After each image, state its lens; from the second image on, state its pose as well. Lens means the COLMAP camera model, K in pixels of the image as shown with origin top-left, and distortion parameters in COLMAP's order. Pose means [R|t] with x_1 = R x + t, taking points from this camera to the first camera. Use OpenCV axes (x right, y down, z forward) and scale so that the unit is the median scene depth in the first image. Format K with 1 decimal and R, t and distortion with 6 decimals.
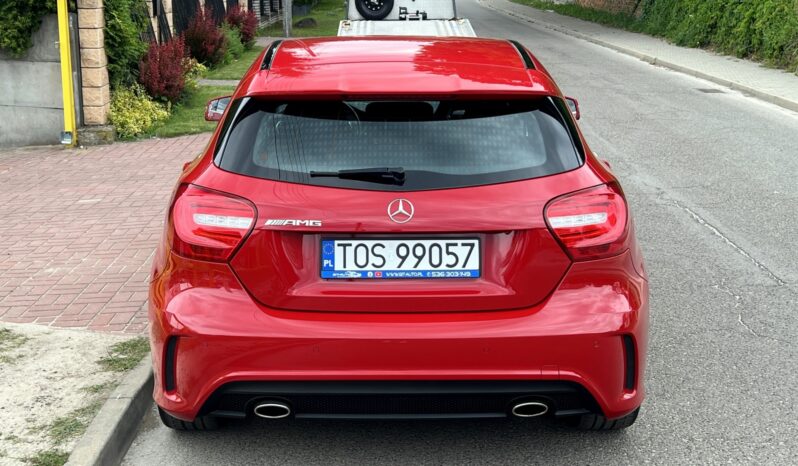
lens RADIAL K [[1041.7, 0, 409.3], [0, 1041.7, 232.2], [0, 0, 1]] dist [0.210277, -0.578276]
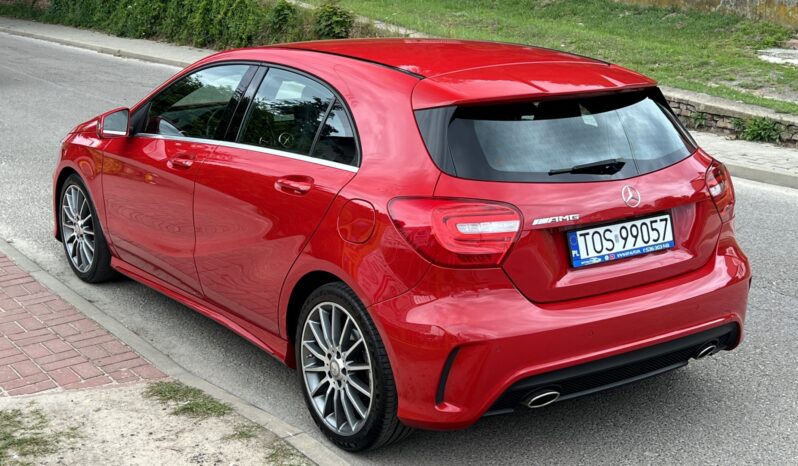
lens RADIAL K [[1042.3, 0, 389.5], [0, 1042.3, 234.3], [0, 0, 1]] dist [0.204117, -0.574358]
pose [[0.835520, -0.132596, 0.533221, -0.809653], [0.126165, 0.990813, 0.048694, -0.066272], [-0.534780, 0.026589, 0.844573, 0.189841]]
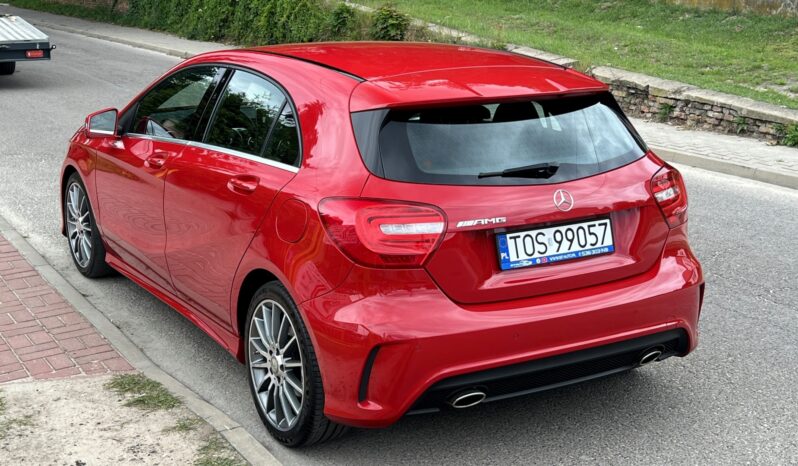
lens RADIAL K [[1042.3, 0, 389.5], [0, 1042.3, 234.3], [0, 0, 1]] dist [0.204117, -0.574358]
pose [[0.875556, -0.117534, 0.468602, -0.687533], [0.113329, 0.992858, 0.037280, -0.046428], [-0.469637, 0.020465, 0.882622, 0.097322]]
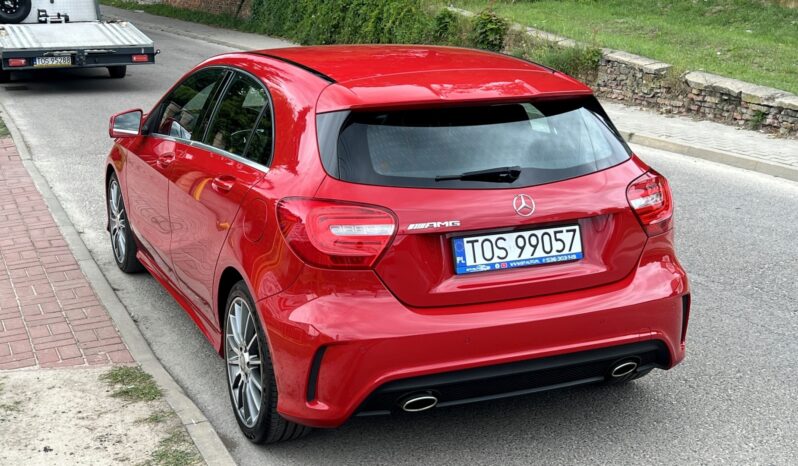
lens RADIAL K [[1042.3, 0, 389.5], [0, 1042.3, 234.3], [0, 0, 1]] dist [0.204117, -0.574358]
pose [[0.927534, -0.093913, 0.361747, -0.531530], [0.092992, 0.995466, 0.019998, -0.024762], [-0.361985, 0.015091, 0.932062, 0.023749]]
